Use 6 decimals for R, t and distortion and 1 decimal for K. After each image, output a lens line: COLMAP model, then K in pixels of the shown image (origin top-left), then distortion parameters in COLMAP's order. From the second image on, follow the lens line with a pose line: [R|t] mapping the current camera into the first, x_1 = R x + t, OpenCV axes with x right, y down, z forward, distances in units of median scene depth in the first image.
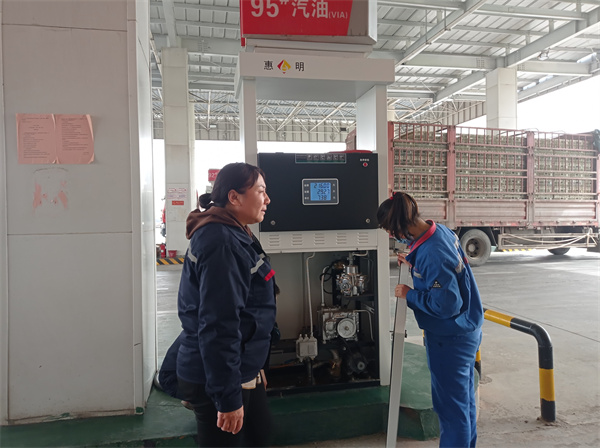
lens RADIAL K [[452.2, 0, 300.0], [0, 452.2, 224.0], [0, 0, 1]] dist [-0.004796, -0.004911]
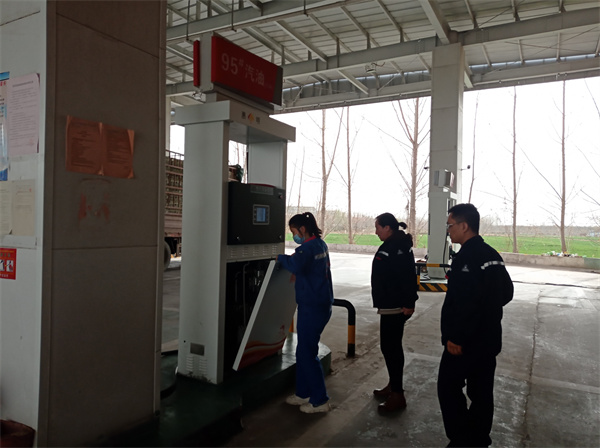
lens RADIAL K [[452.2, 0, 300.0], [0, 452.2, 224.0], [0, 0, 1]] dist [-0.004796, -0.004911]
pose [[0.646080, 0.034708, 0.762480, -0.896058], [-0.020807, 0.999395, -0.027861, -0.009416], [-0.762986, 0.002135, 0.646412, 0.046517]]
